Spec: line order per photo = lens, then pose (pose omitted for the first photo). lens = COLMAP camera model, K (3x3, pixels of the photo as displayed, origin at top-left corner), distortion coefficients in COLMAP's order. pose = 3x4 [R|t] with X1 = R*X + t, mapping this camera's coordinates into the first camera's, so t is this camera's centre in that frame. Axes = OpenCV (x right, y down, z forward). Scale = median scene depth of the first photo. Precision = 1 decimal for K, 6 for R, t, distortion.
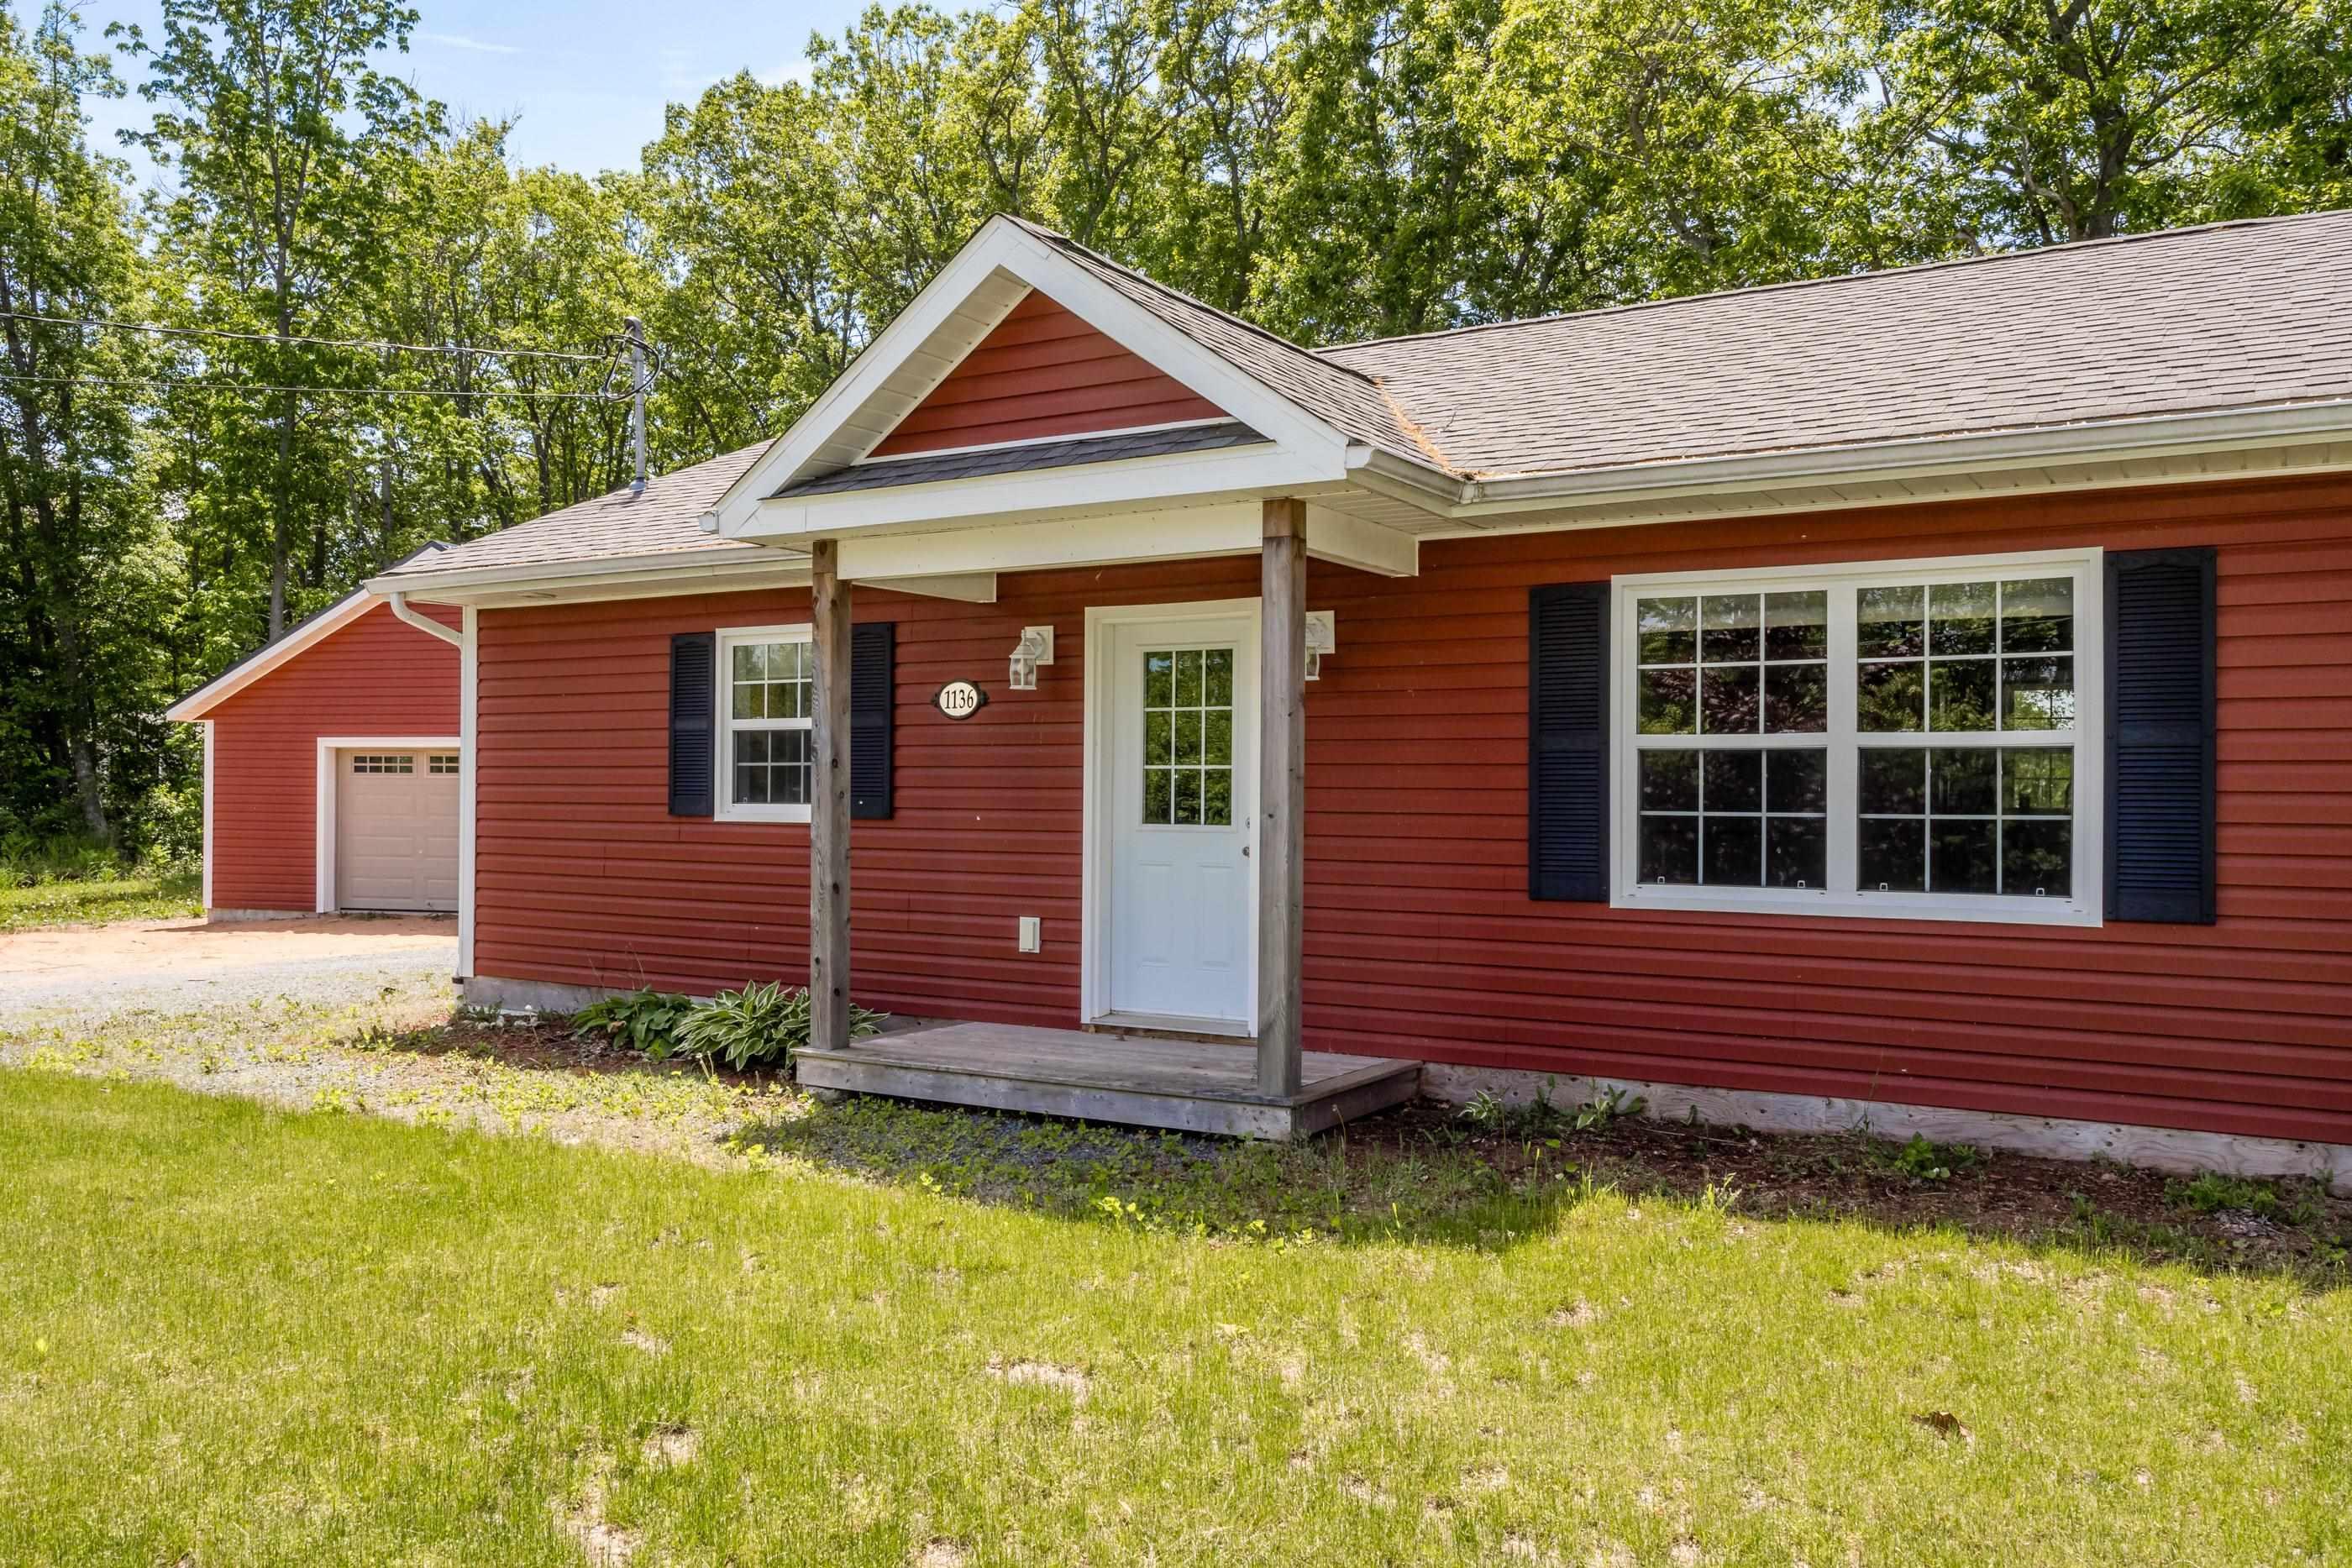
lens RADIAL K [[1803.4, 0, 1176.0], [0, 1803.4, 784.0], [0, 0, 1]] dist [-0.004733, -0.004266]
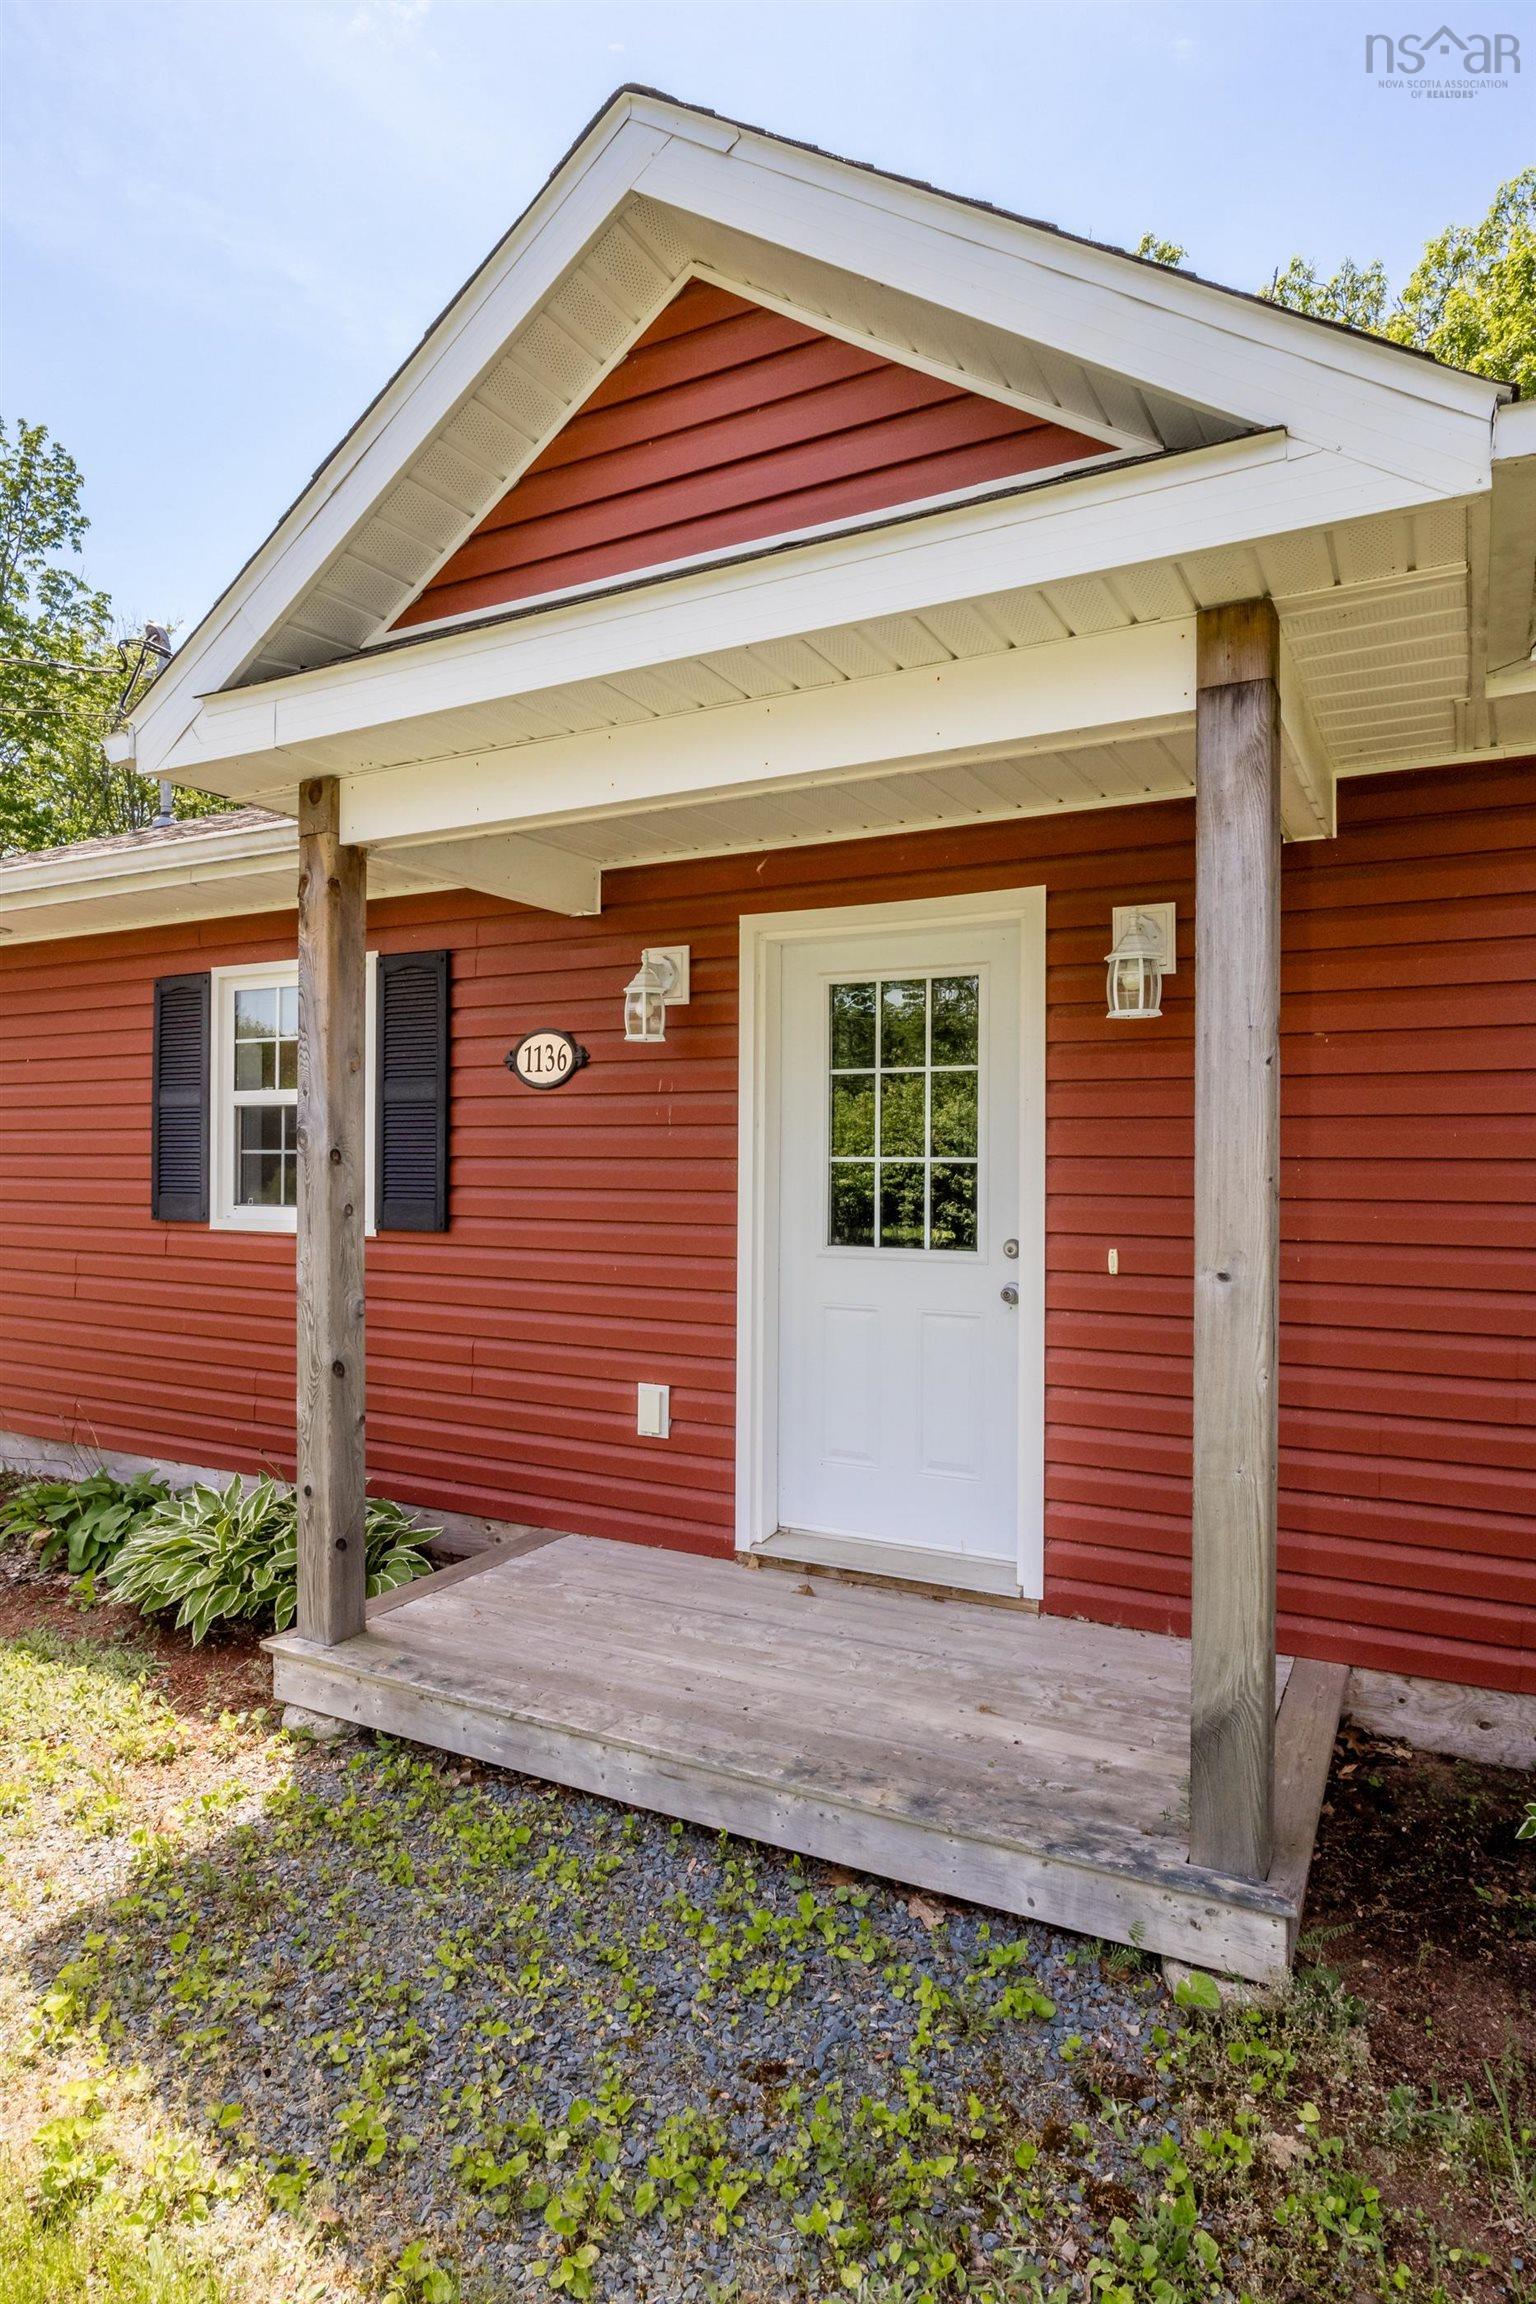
lens RADIAL K [[1301.9, 0, 768.0], [0, 1301.9, 1152.0], [0, 0, 1]] dist [-0.017032, -0.000411]
pose [[0.998457, -0.001487, 0.055505, -0.065802], [0.001498, 0.999999, -0.000171, -0.011816], [-0.055504, 0.000254, 0.998458, 0.520766]]
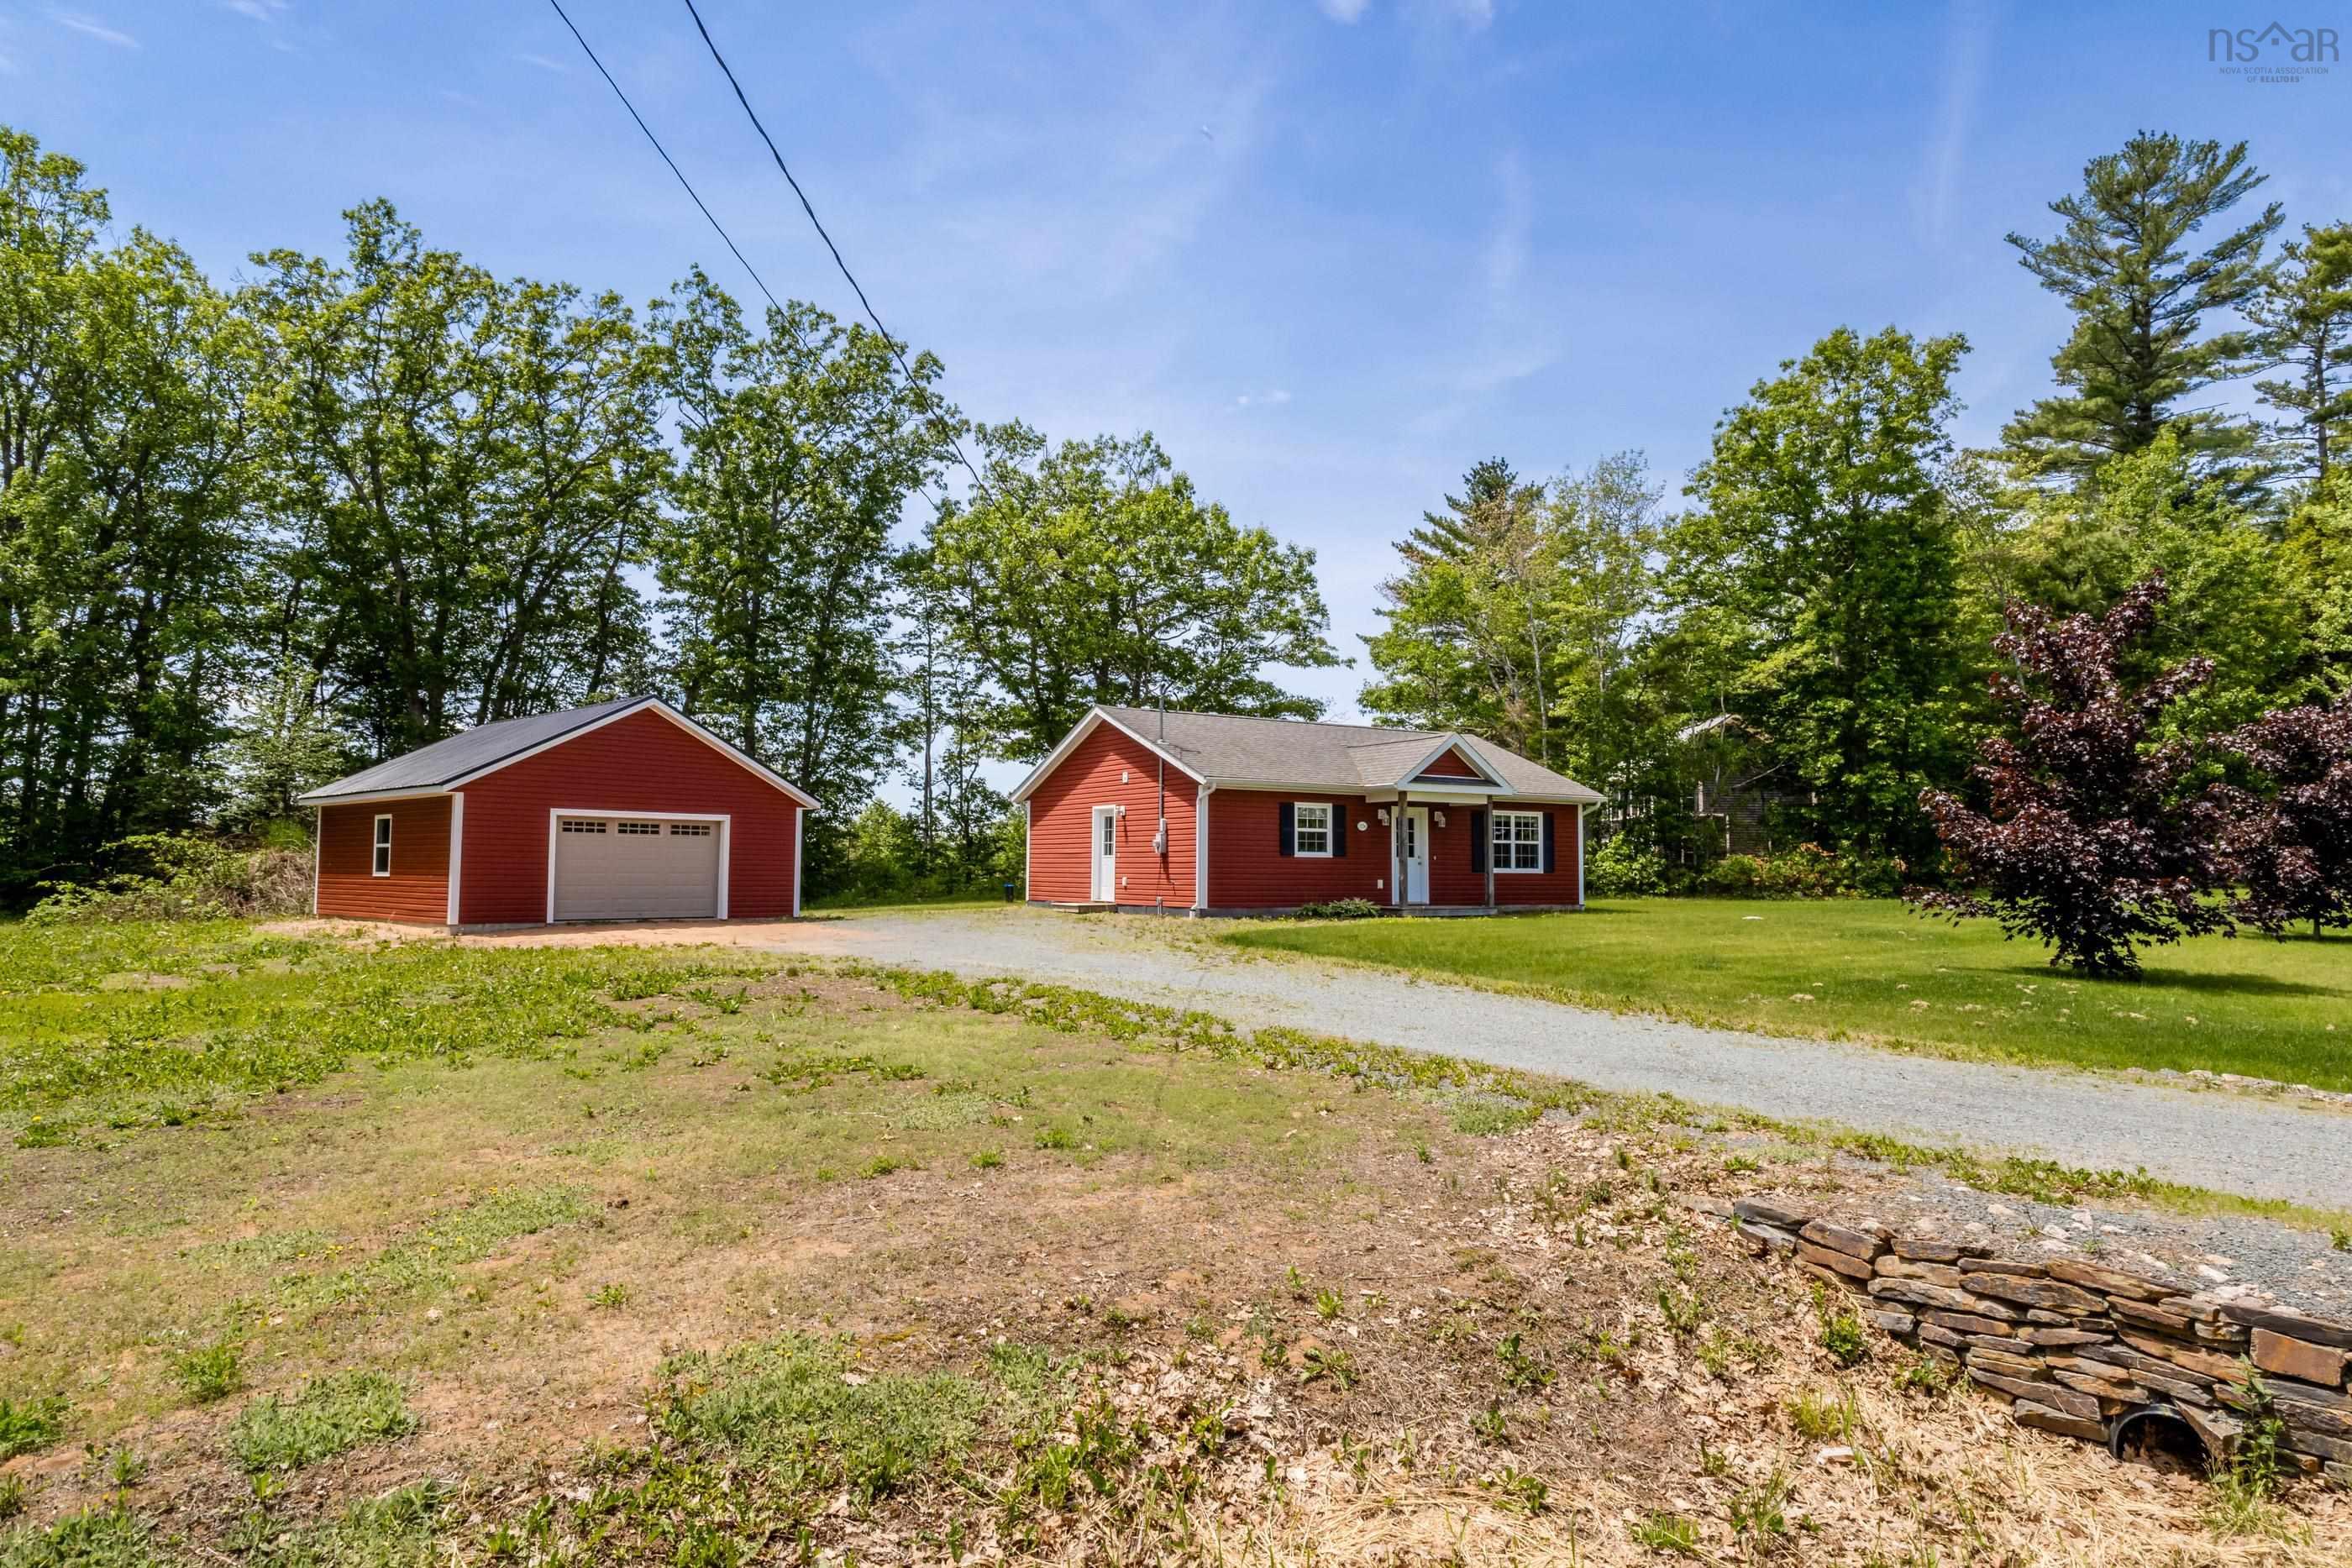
lens RADIAL K [[1370.4, 0, 1176.0], [0, 1370.4, 784.0], [0, 0, 1]] dist [-0.002753, -0.000019]
pose [[0.446613, 0.053676, 0.893116, -3.129906], [-0.008365, 0.998406, -0.055820, 0.034017], [-0.894688, 0.017459, 0.446350, 0.011657]]
